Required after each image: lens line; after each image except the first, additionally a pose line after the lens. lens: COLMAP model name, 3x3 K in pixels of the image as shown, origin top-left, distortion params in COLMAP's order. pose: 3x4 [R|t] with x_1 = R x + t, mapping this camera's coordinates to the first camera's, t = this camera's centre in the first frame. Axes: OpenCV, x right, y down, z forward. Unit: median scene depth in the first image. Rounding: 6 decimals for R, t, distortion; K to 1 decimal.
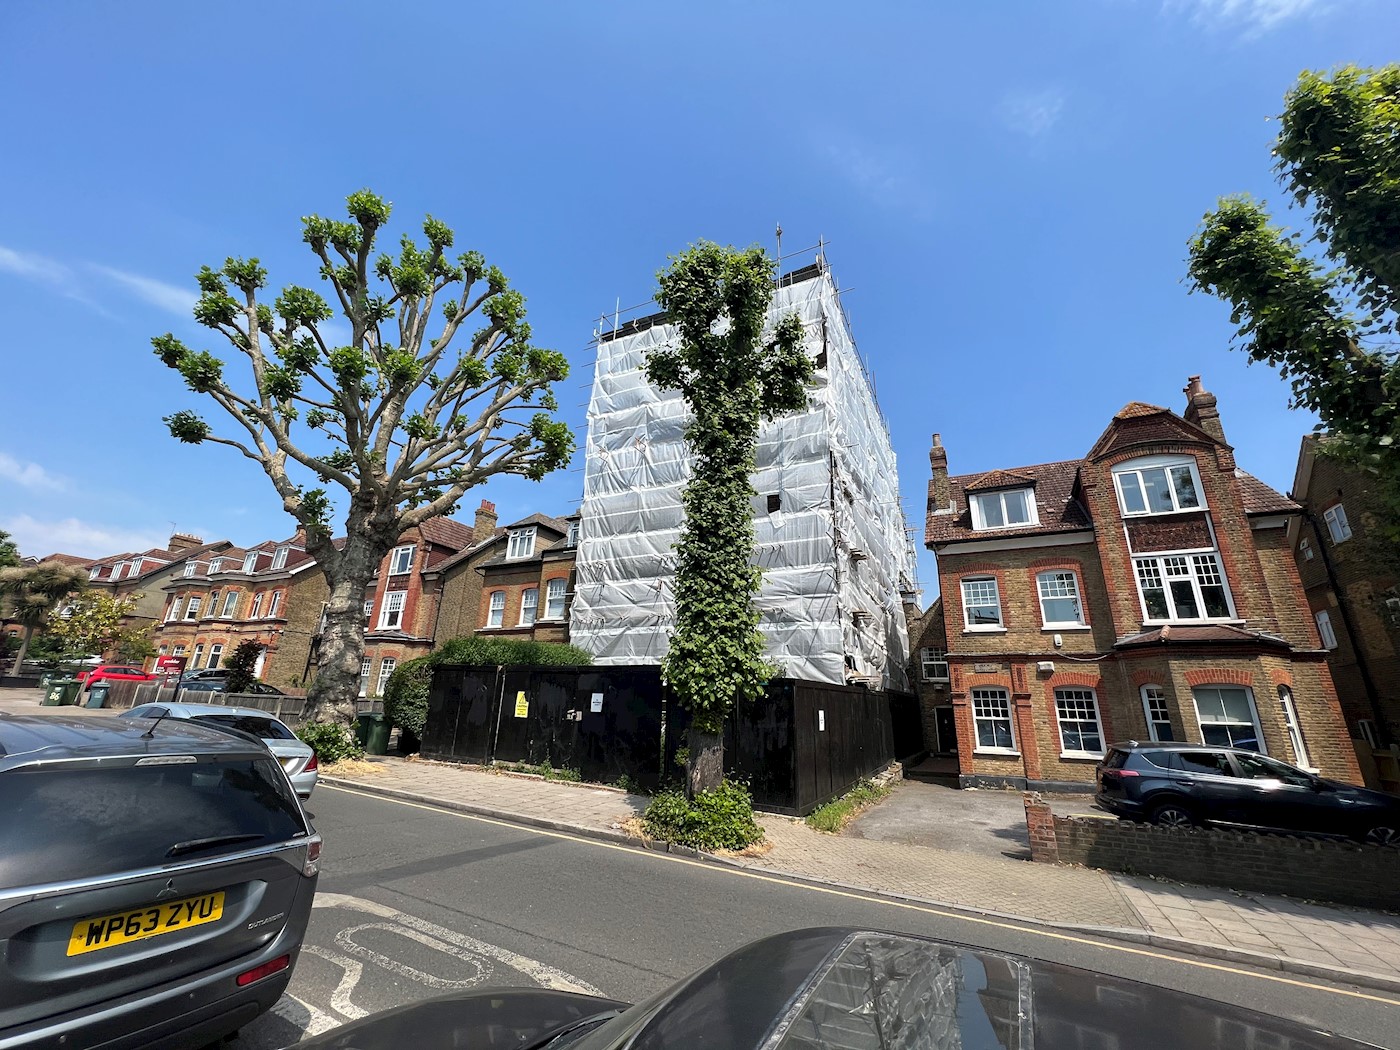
lens RADIAL K [[559.7, 0, 700.3], [0, 559.7, 519.6], [0, 0, 1]] dist [-0.001332, 0.000046]
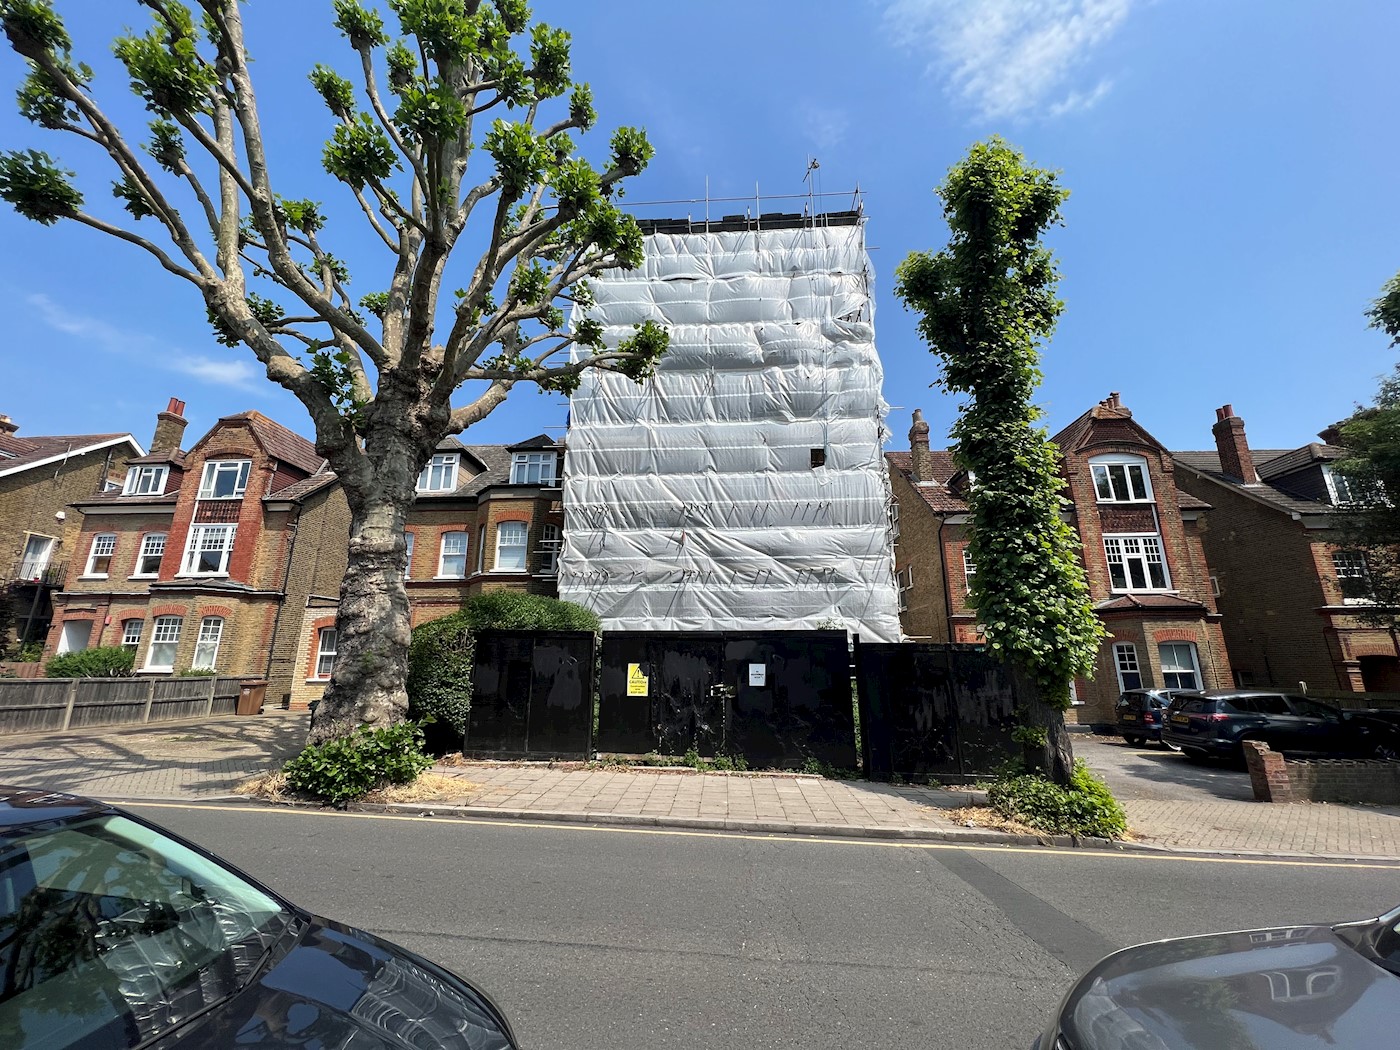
lens RADIAL K [[559.7, 0, 697.9], [0, 559.7, 528.3], [0, 0, 1]] dist [-0.001332, 0.000046]
pose [[0.920205, 0.062409, 0.386429, -0.417152], [-0.096866, 0.992810, 0.070328, 0.043233], [-0.379262, -0.102148, 0.919634, 0.204685]]
